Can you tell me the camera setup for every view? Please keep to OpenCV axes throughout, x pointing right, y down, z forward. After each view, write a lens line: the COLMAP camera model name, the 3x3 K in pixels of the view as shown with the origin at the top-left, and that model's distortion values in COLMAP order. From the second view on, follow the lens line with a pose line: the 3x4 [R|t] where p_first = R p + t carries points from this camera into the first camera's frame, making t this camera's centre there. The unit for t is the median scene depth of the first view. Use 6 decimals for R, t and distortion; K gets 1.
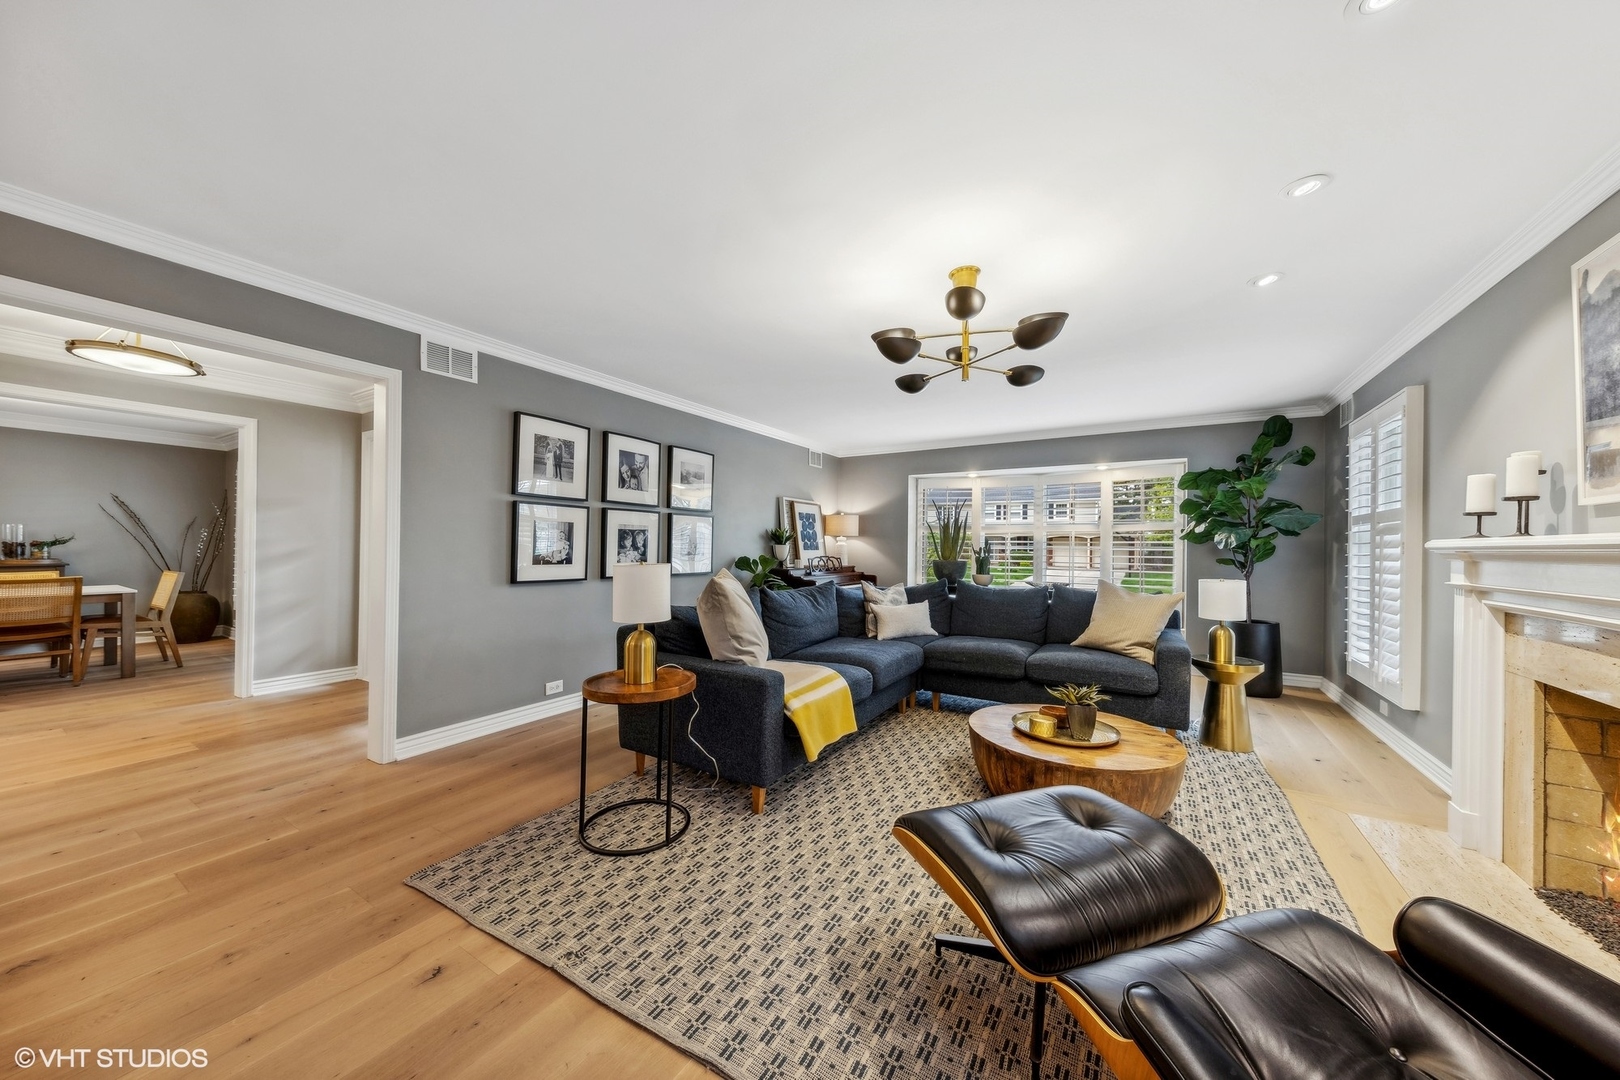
lens RADIAL K [[559.4, 0, 810.0], [0, 559.4, 540.0], [0, 0, 1]] dist [-0.017756, -0.000026]
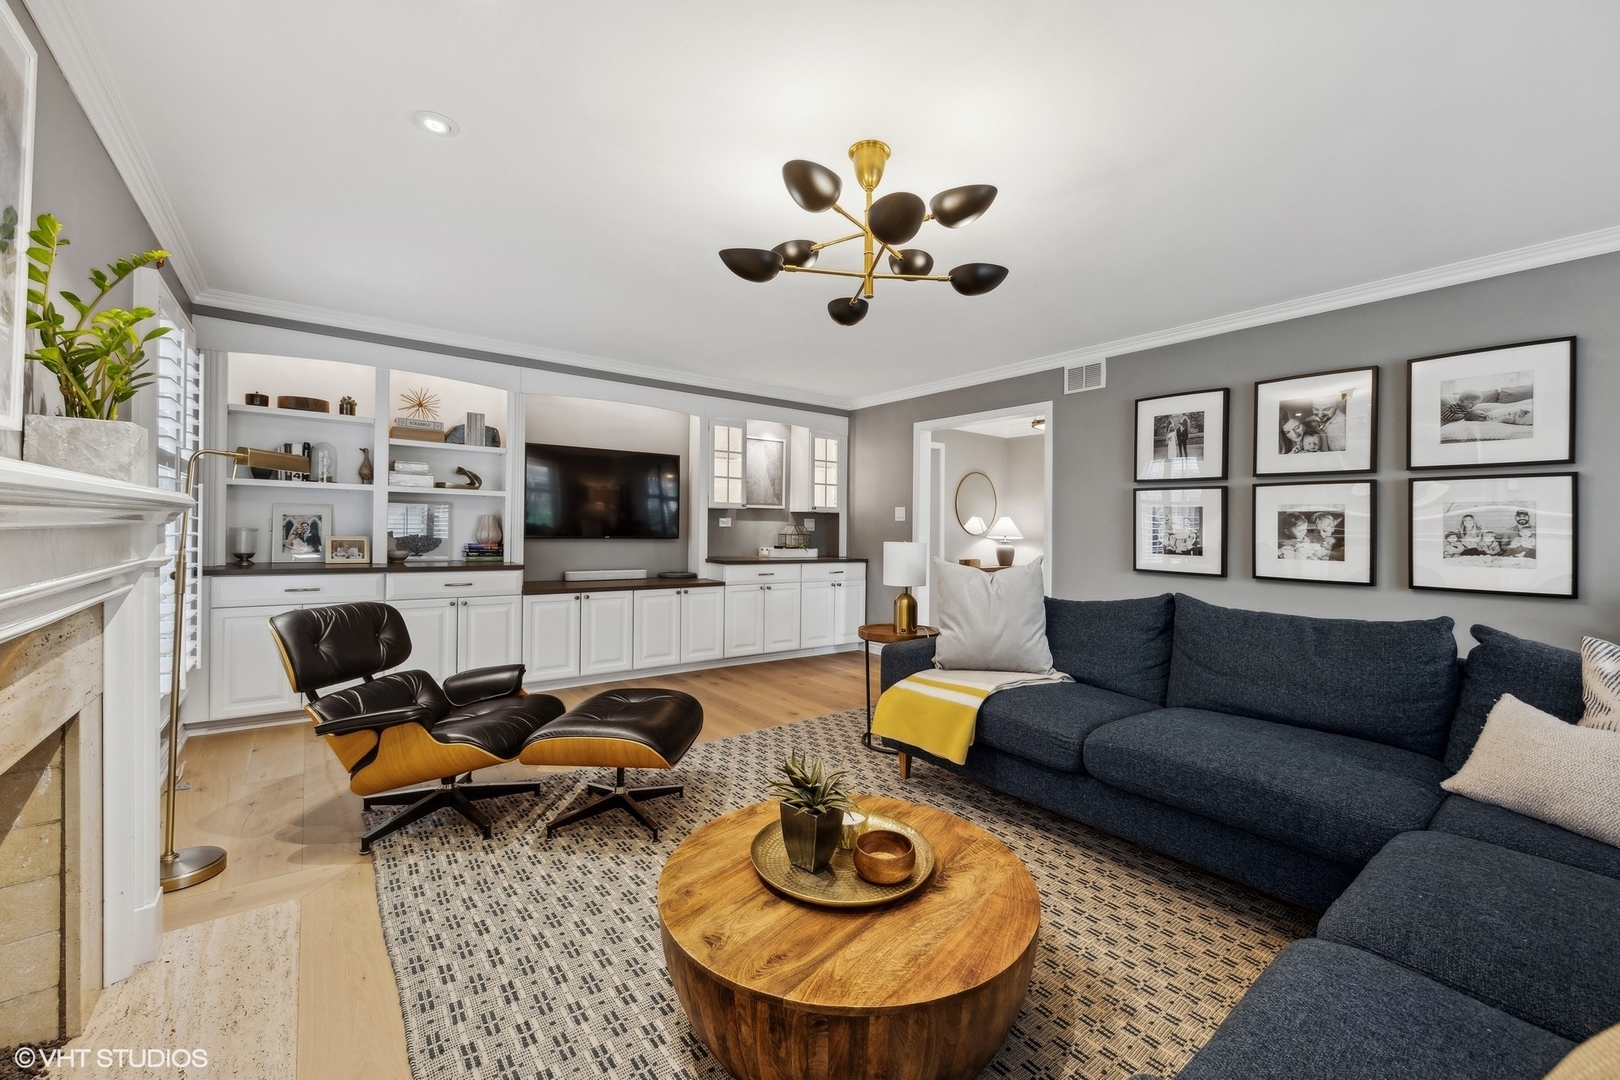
lens RADIAL K [[661.1, 0, 810.6], [0, 661.1, 523.8], [0, 0, 1]] dist [0.001869, 0.000053]
pose [[-0.382330, -0.021569, -0.923774, 0.755311], [-0.010297, 0.999765, -0.019082, 0.020642], [0.923968, 0.002216, -0.382463, 0.862583]]
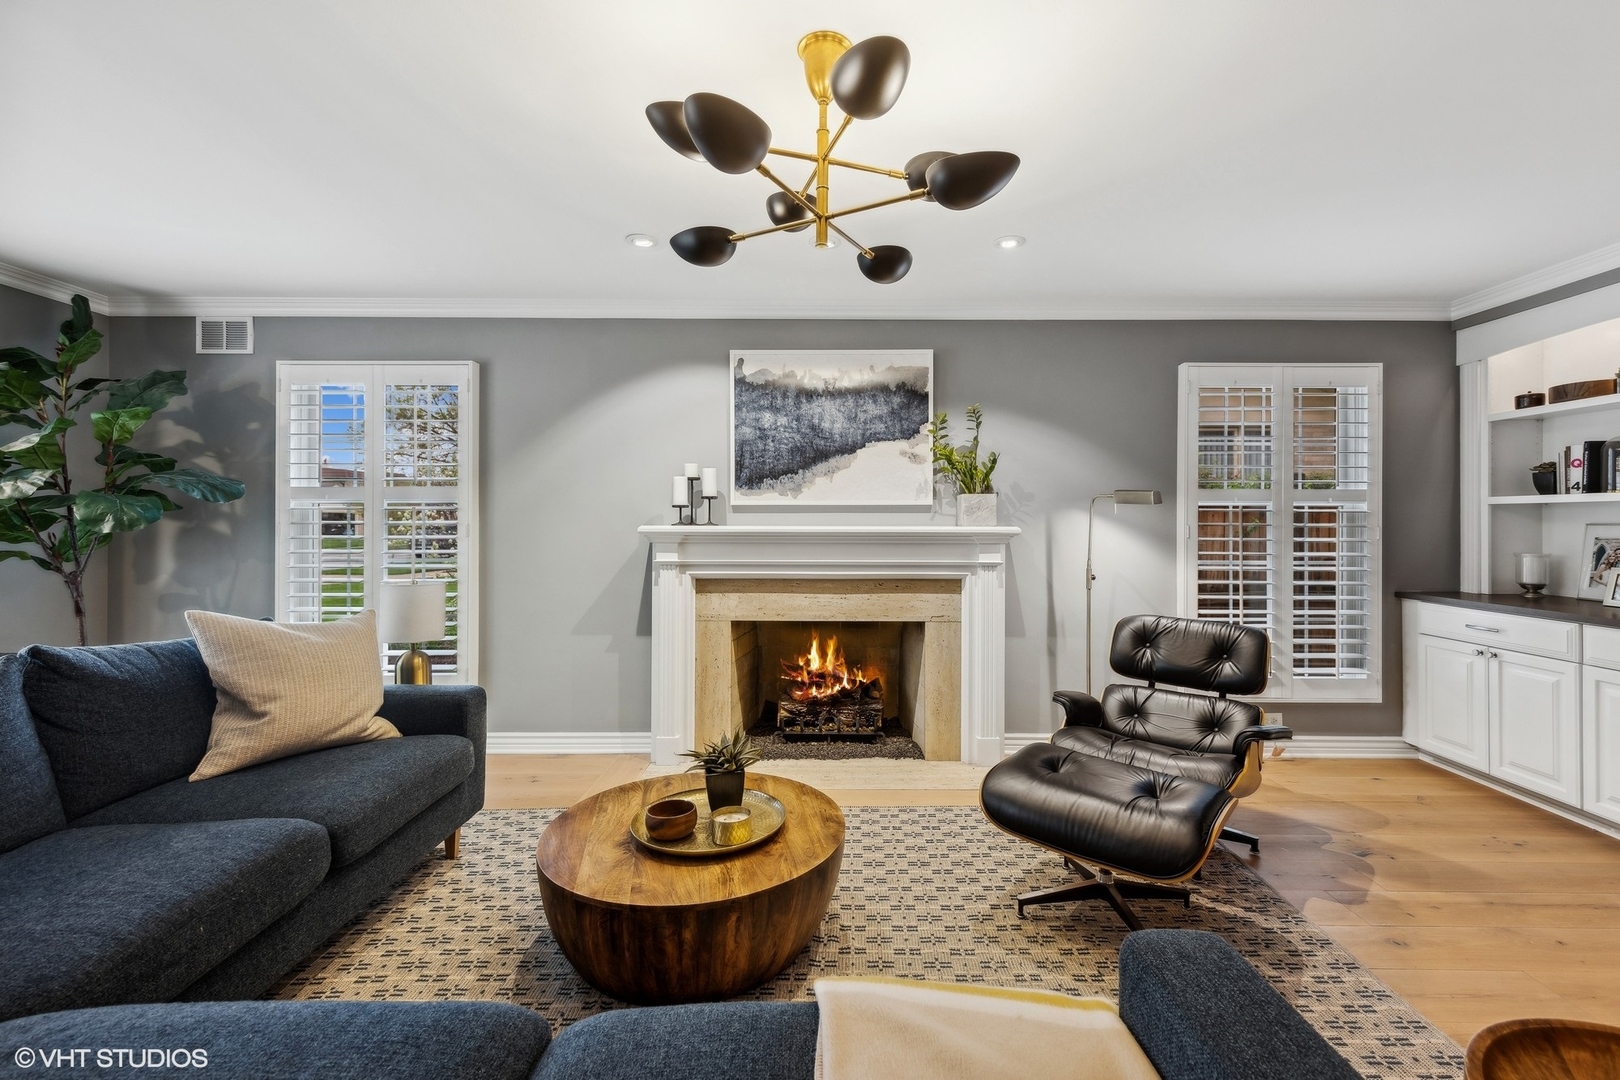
lens RADIAL K [[677.6, 0, 813.3], [0, 677.6, 532.0], [0, 0, 1]] dist [0.002512, -0.000040]
pose [[-0.509371, -0.024258, 0.860205, -0.204493], [-0.017739, 0.999686, 0.017688, -0.012649], [-0.860364, -0.006250, -0.509642, 0.926792]]
